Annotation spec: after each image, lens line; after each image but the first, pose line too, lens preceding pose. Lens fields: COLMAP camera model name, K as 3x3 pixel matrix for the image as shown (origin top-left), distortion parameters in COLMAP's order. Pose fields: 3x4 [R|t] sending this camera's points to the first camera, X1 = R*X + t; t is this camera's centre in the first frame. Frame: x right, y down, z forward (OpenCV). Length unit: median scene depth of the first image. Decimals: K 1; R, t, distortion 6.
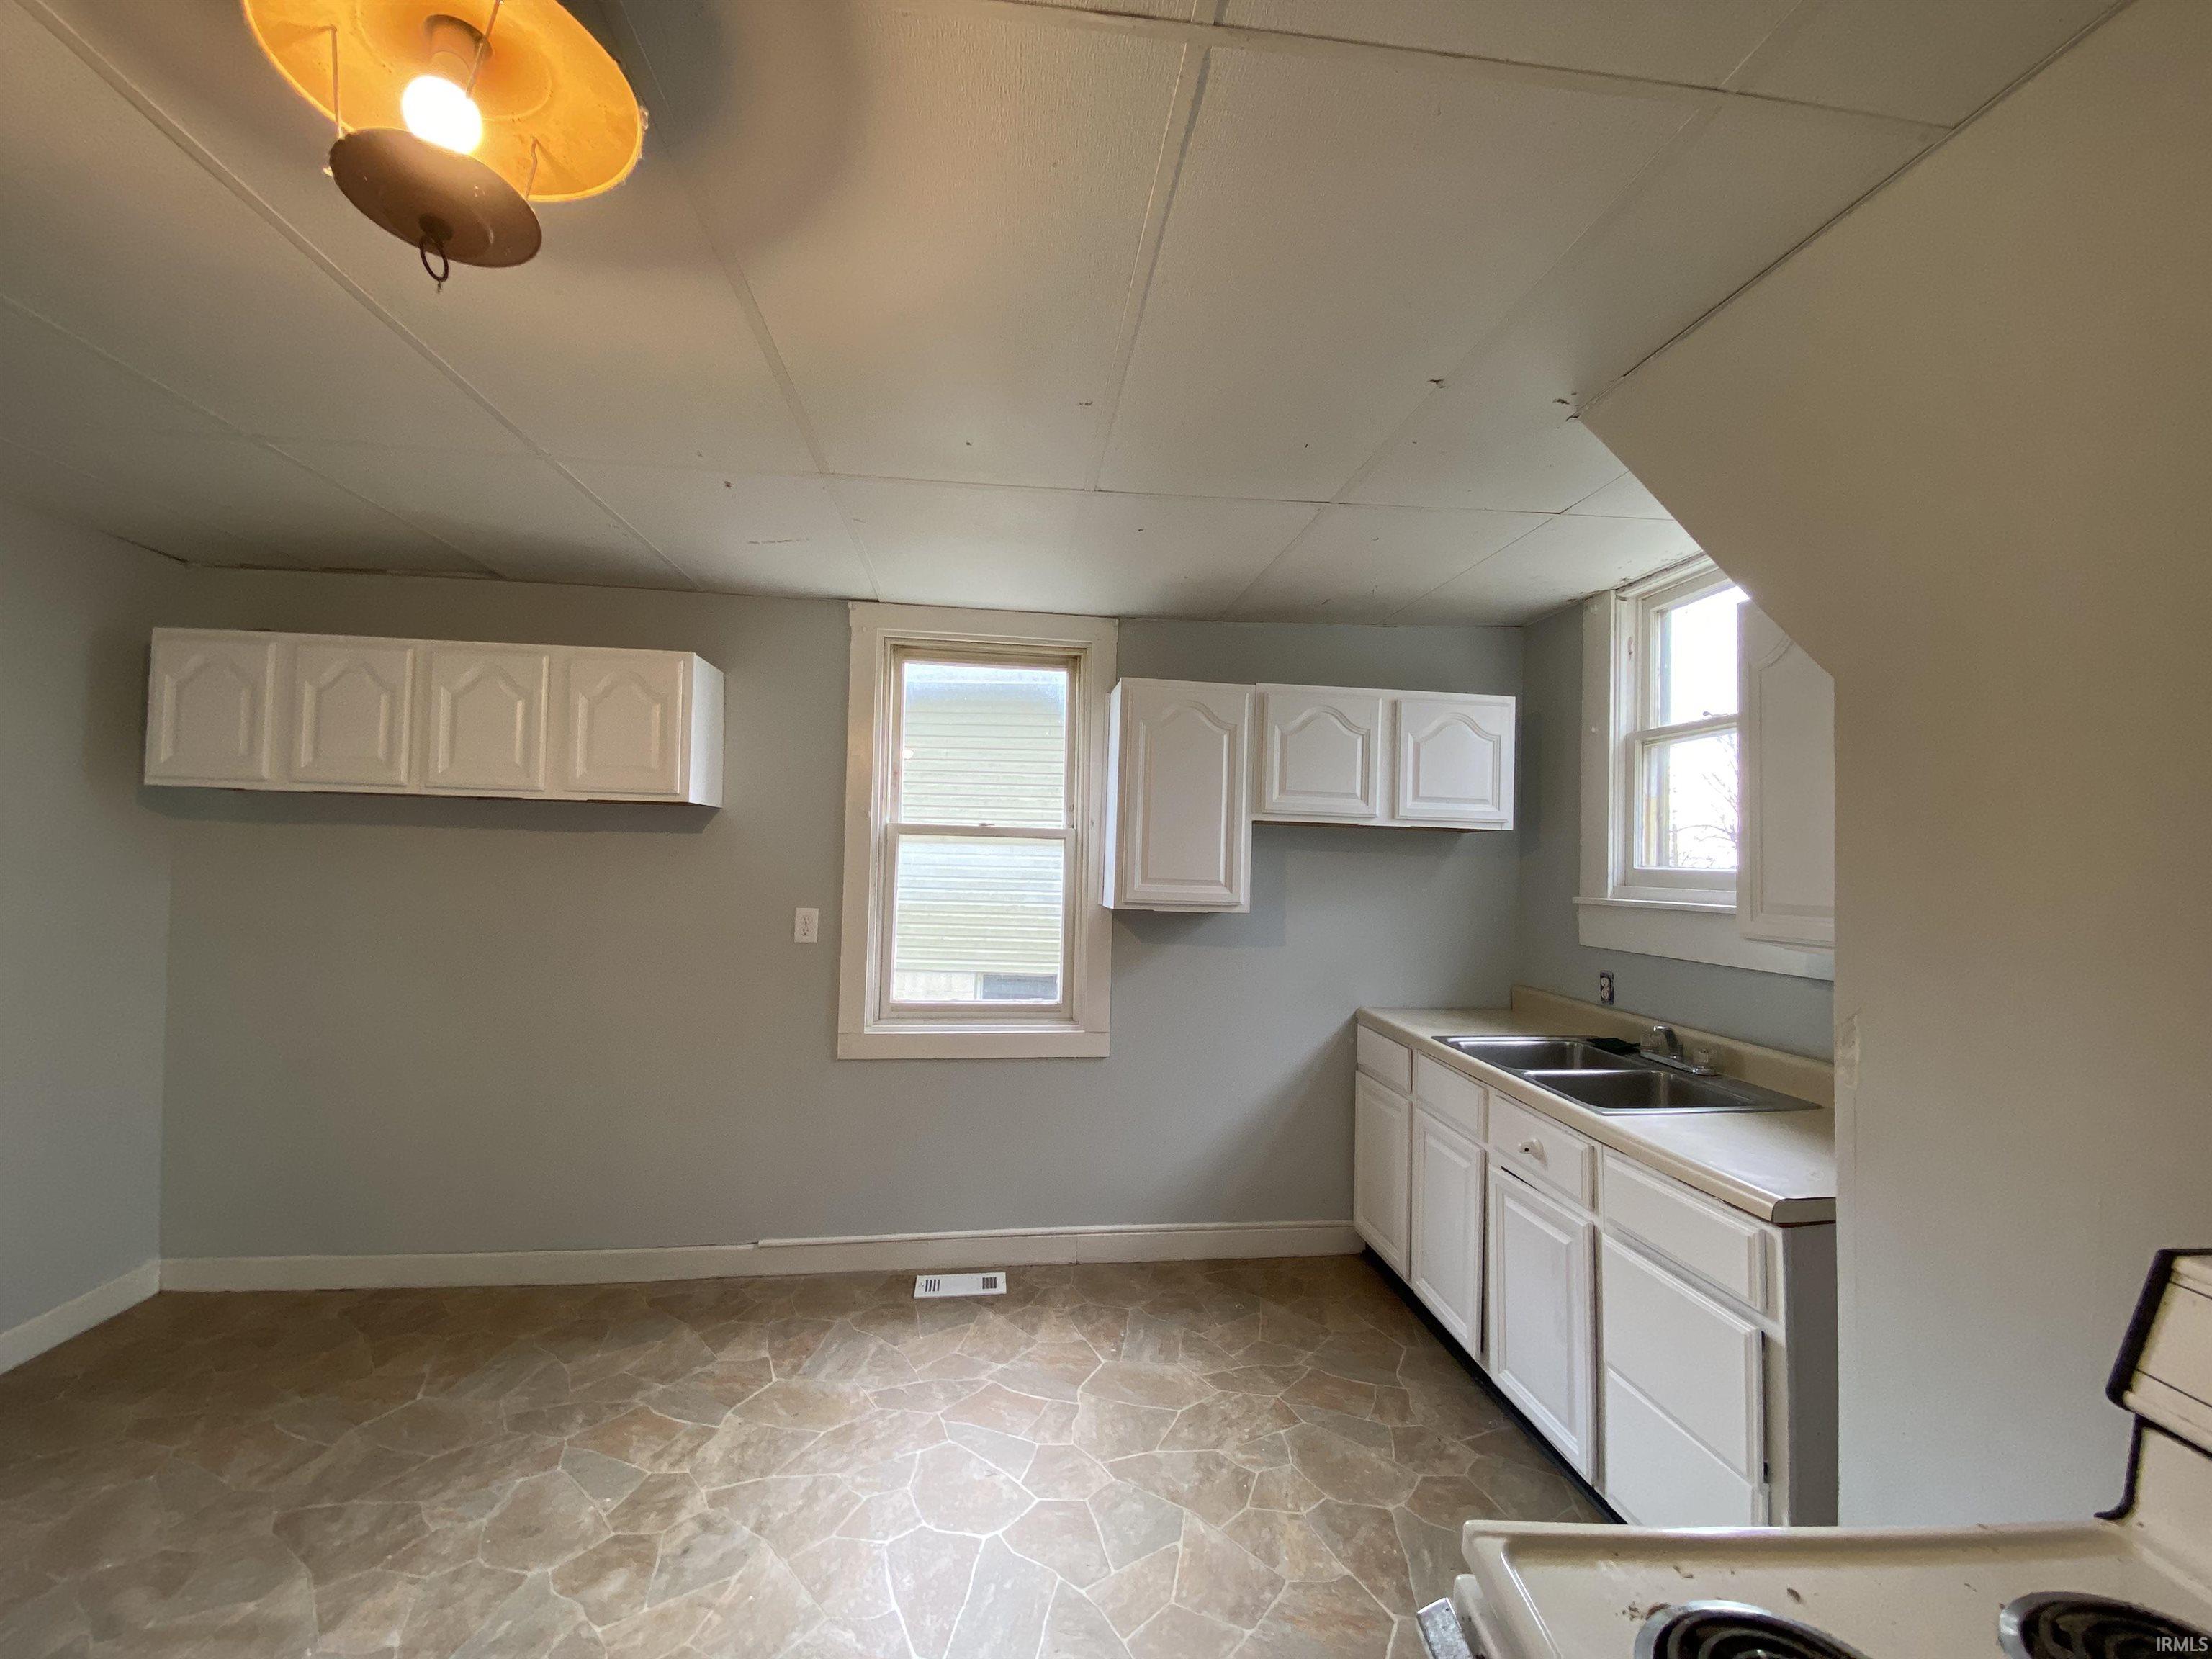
lens RADIAL K [[897.5, 0, 1099.2], [0, 897.5, 832.2], [0, 0, 1]] dist [0.011205, -0.015247]
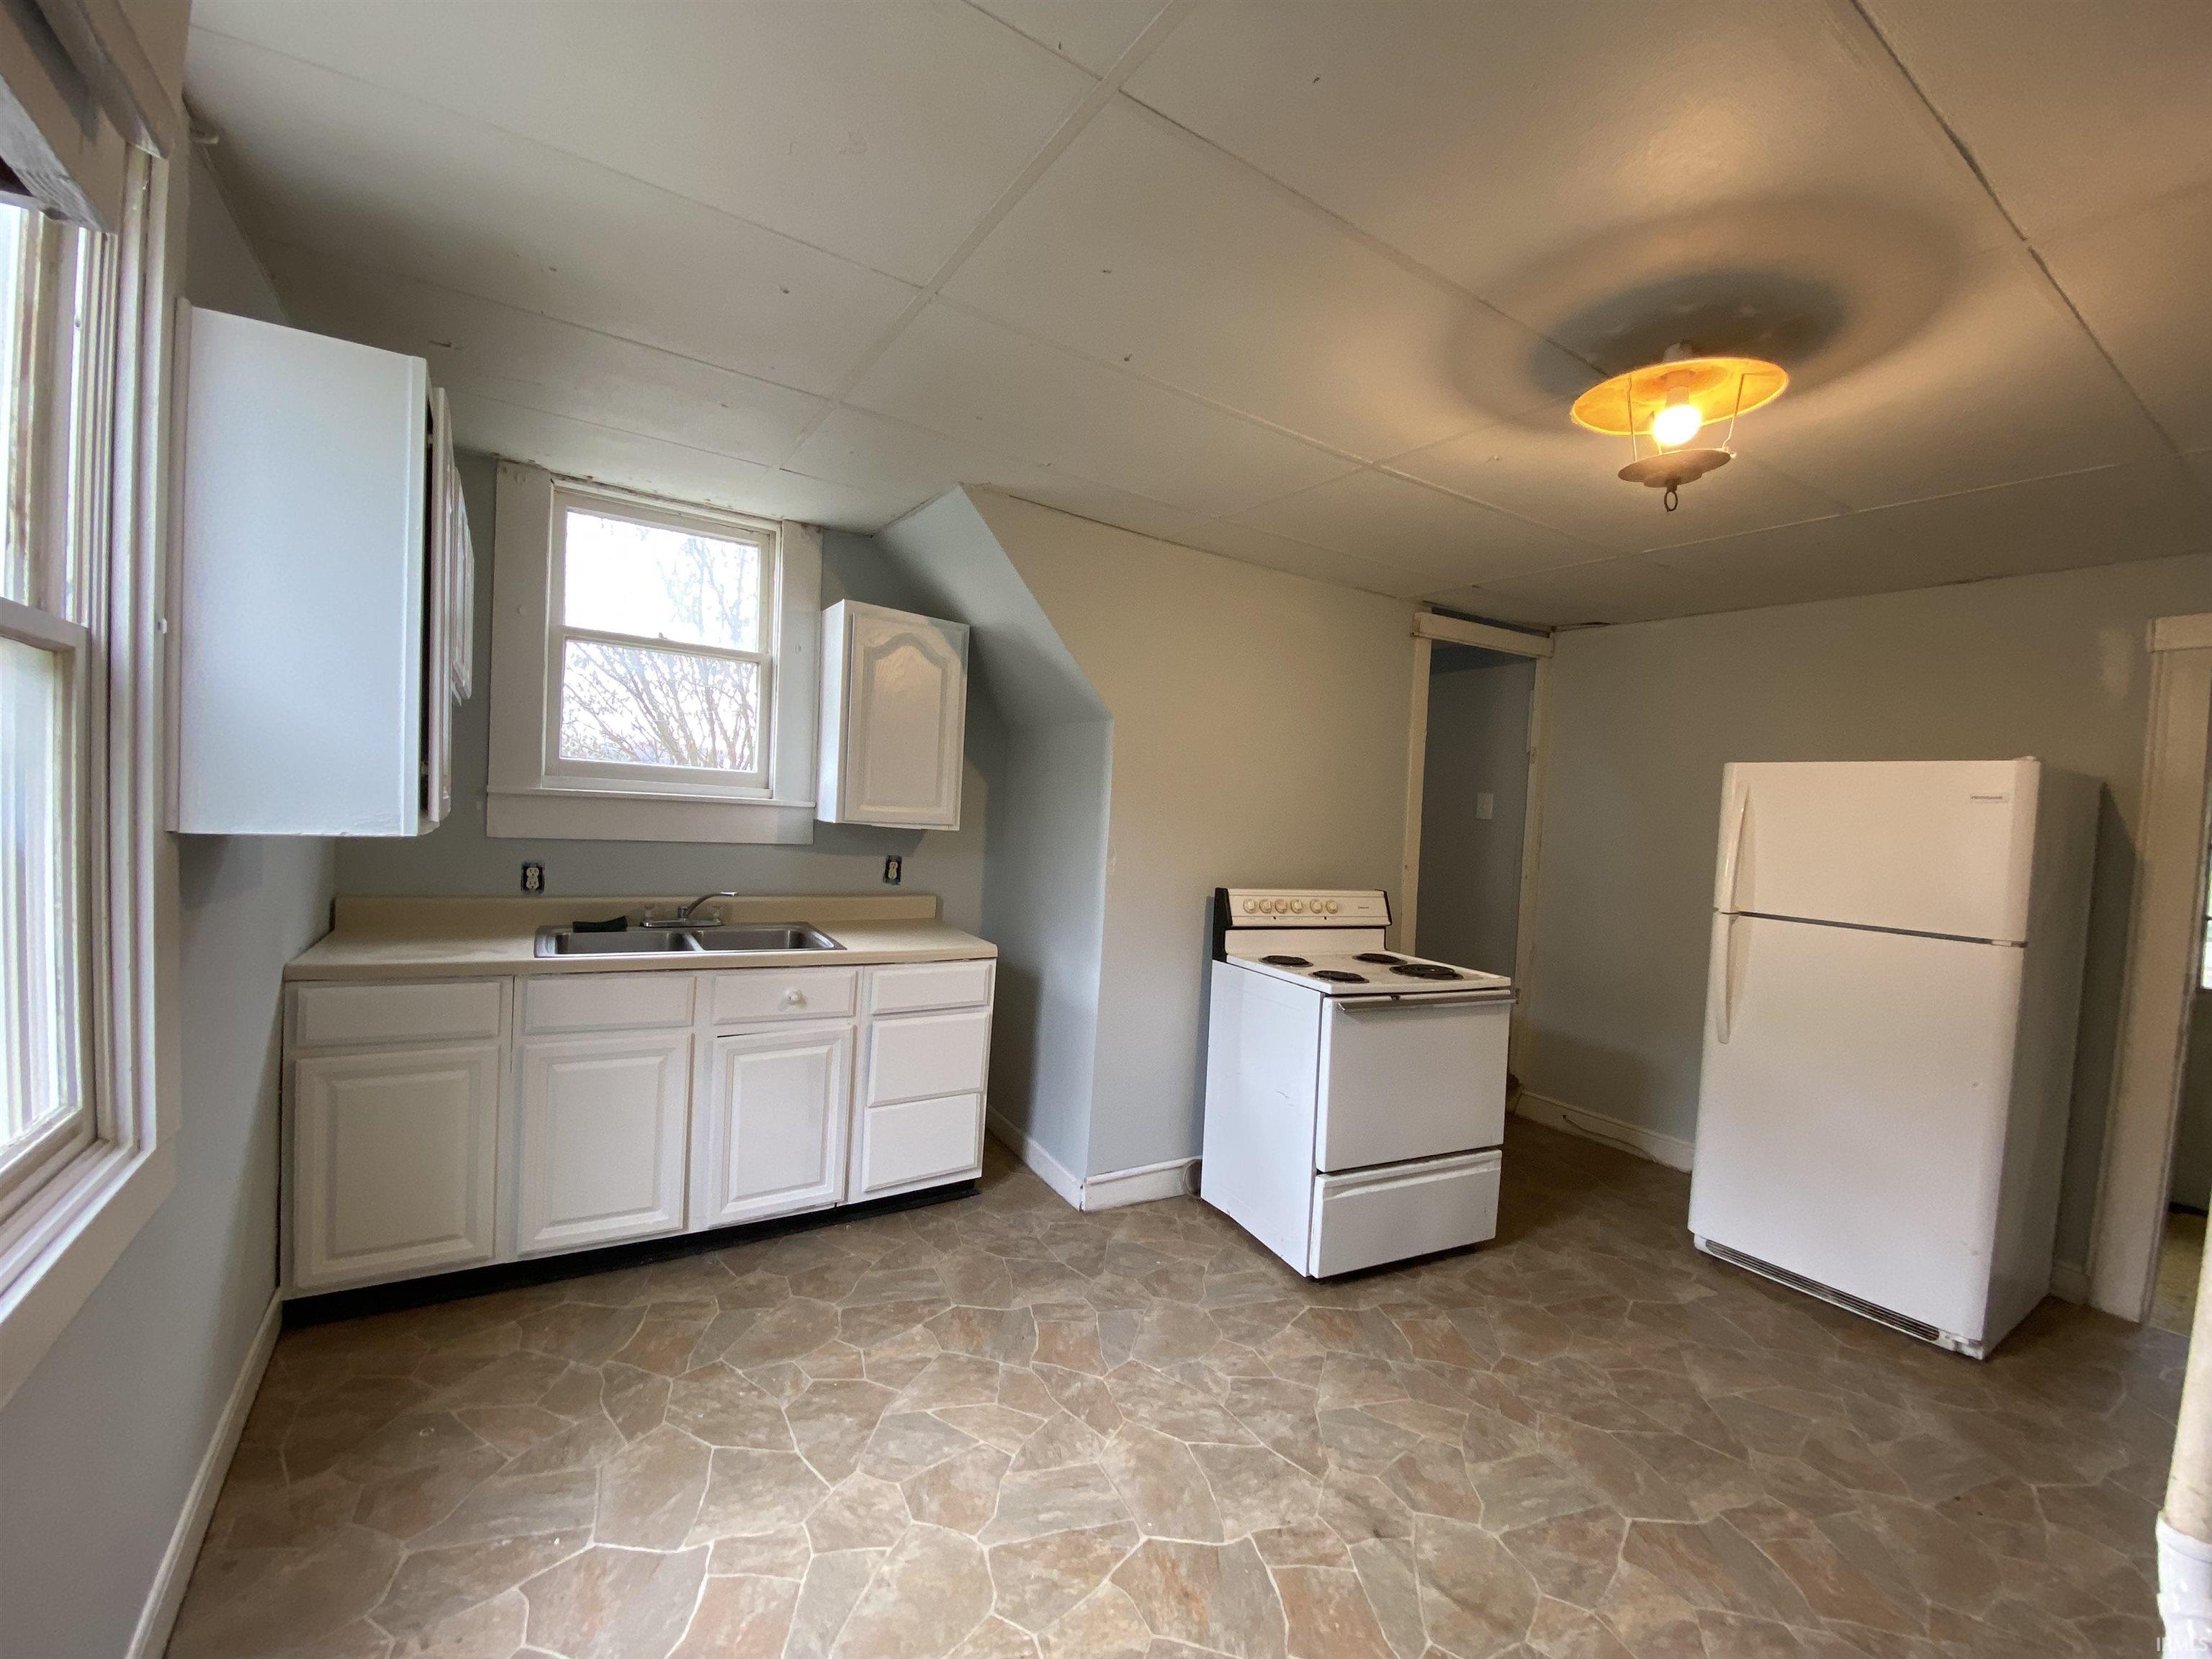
lens RADIAL K [[897.5, 0, 1106.9], [0, 897.5, 838.0], [0, 0, 1]] dist [0.011205, -0.015247]
pose [[-0.442311, -0.075566, 0.893673, -0.698416], [-0.095255, 0.994766, 0.036969, 0.036943], [-0.891789, -0.068775, -0.447194, 1.020324]]
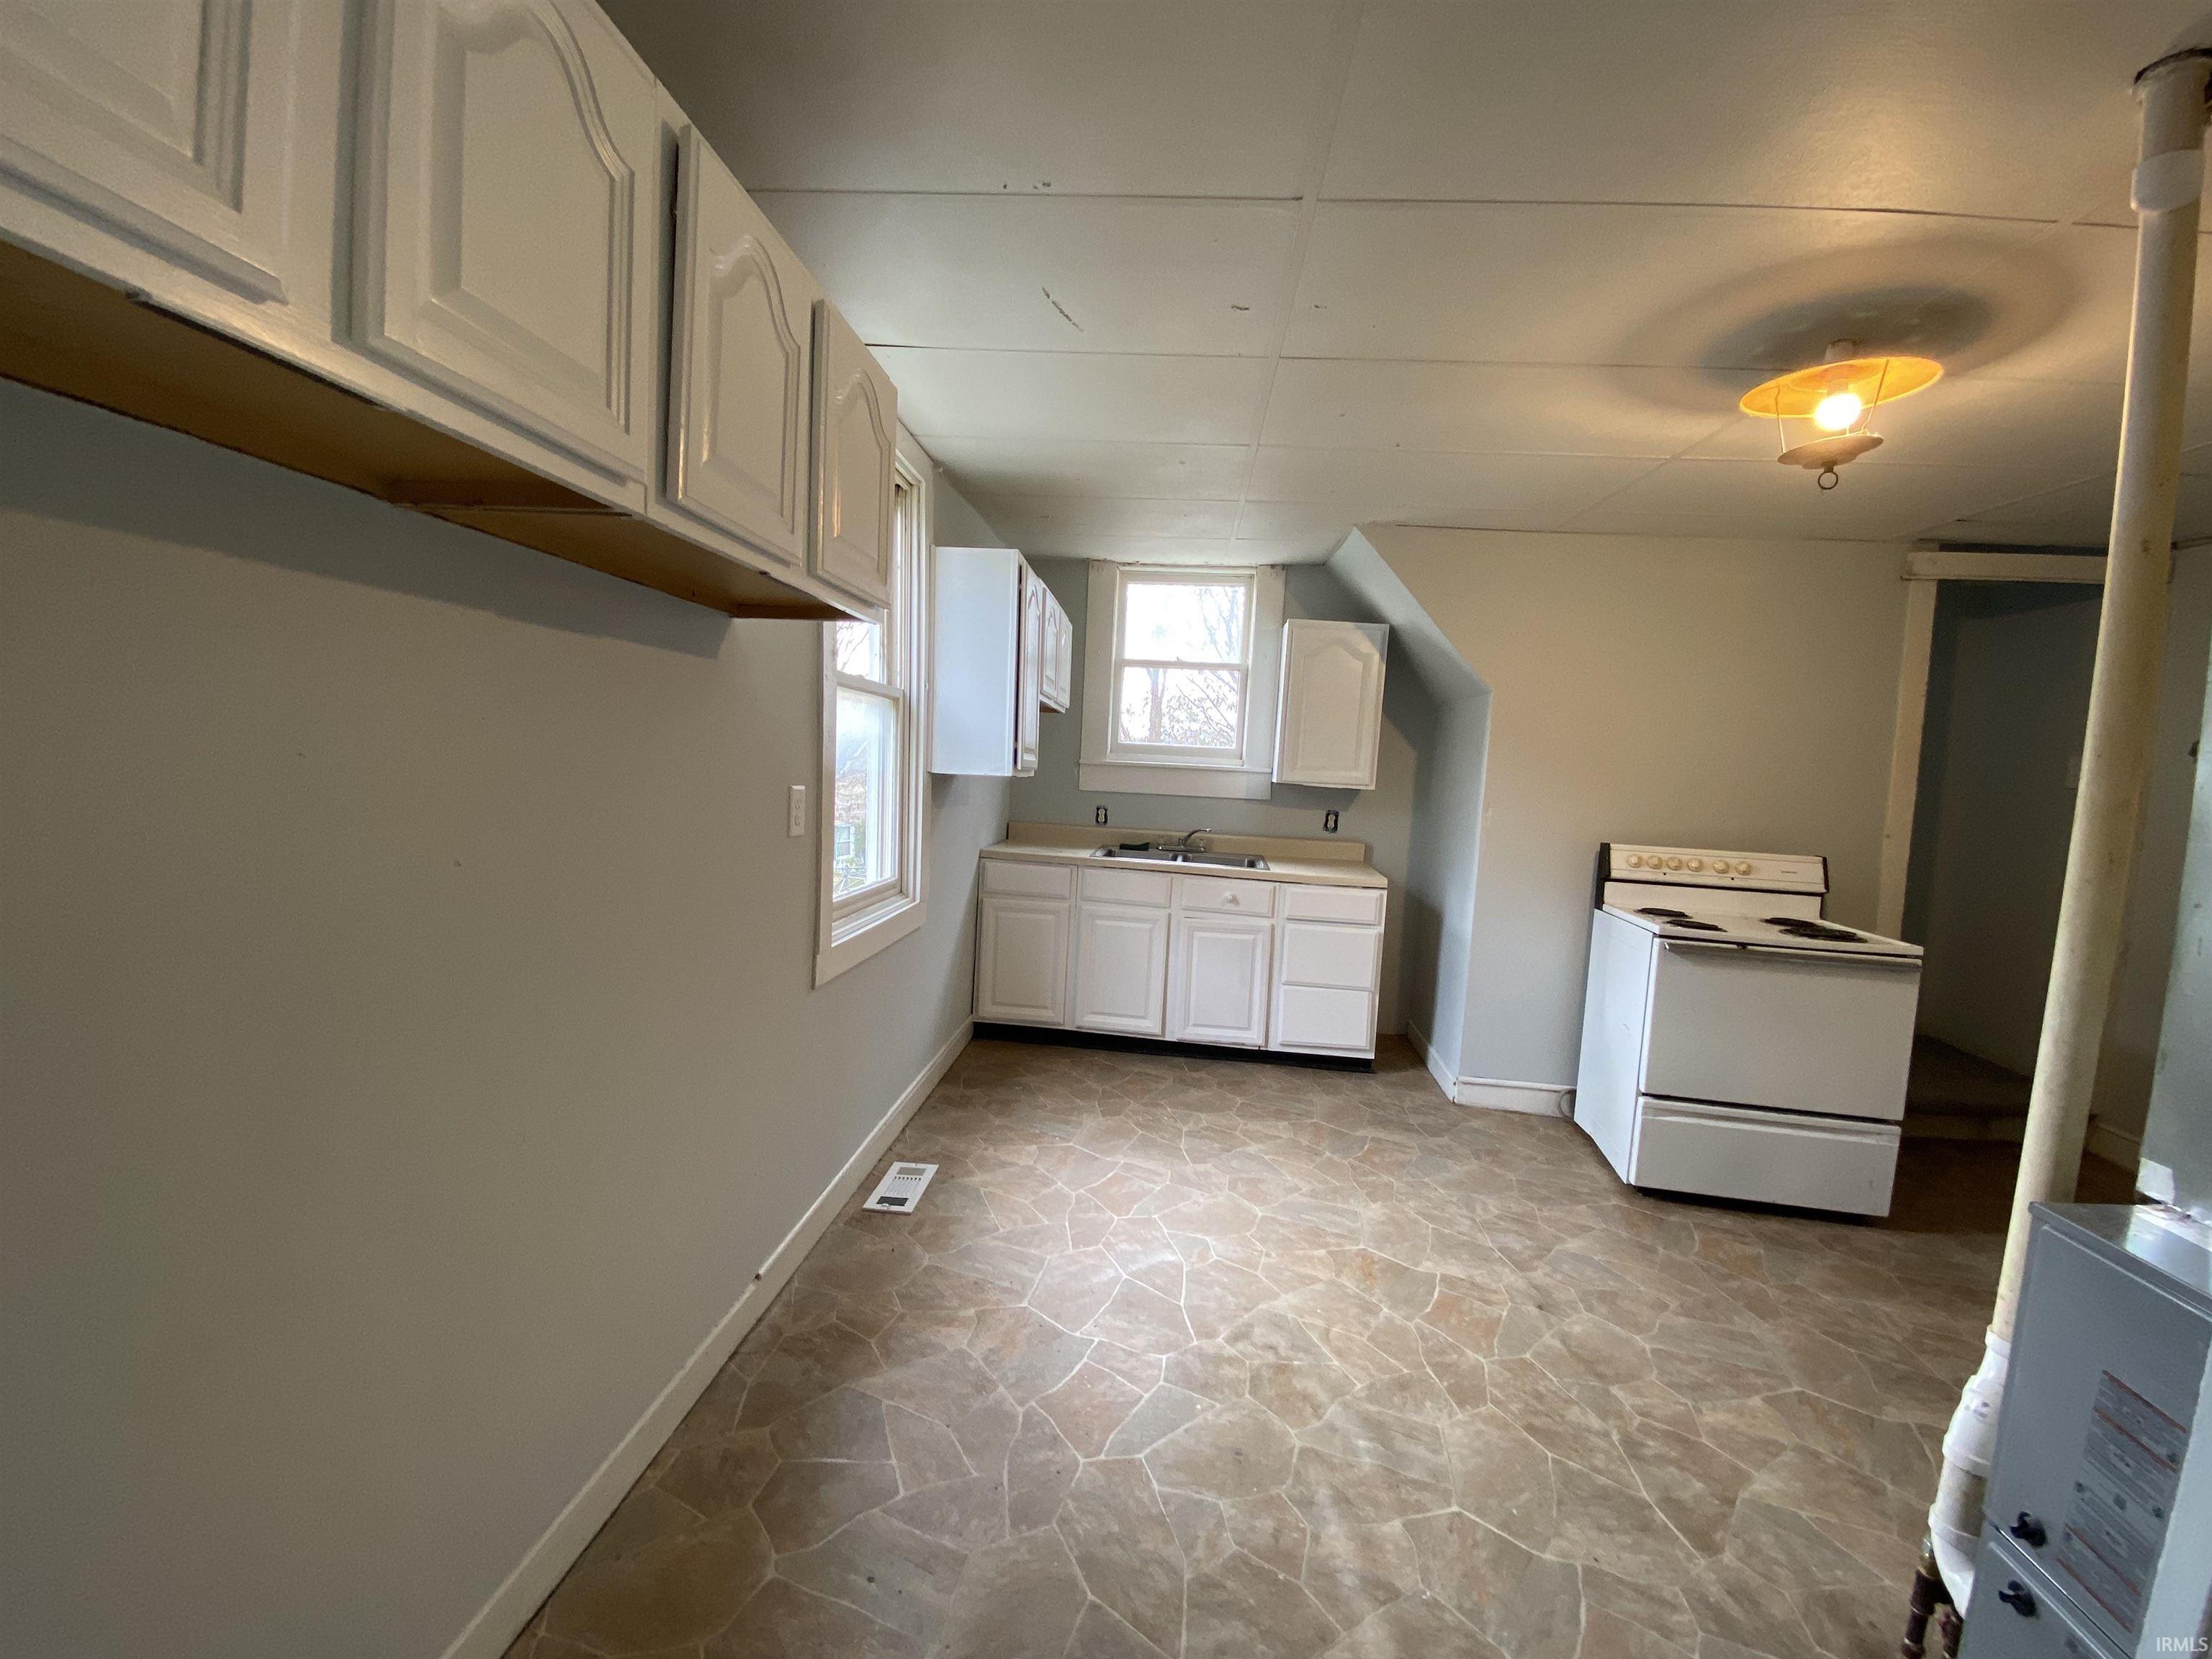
lens RADIAL K [[897.5, 0, 1098.6], [0, 897.5, 828.5], [0, 0, 1]] dist [0.011205, -0.015247]
pose [[0.210831, -0.085889, 0.973742, -1.169461], [-0.079025, 0.991374, 0.104555, 0.033512], [-0.974323, -0.098993, 0.202225, 0.781267]]
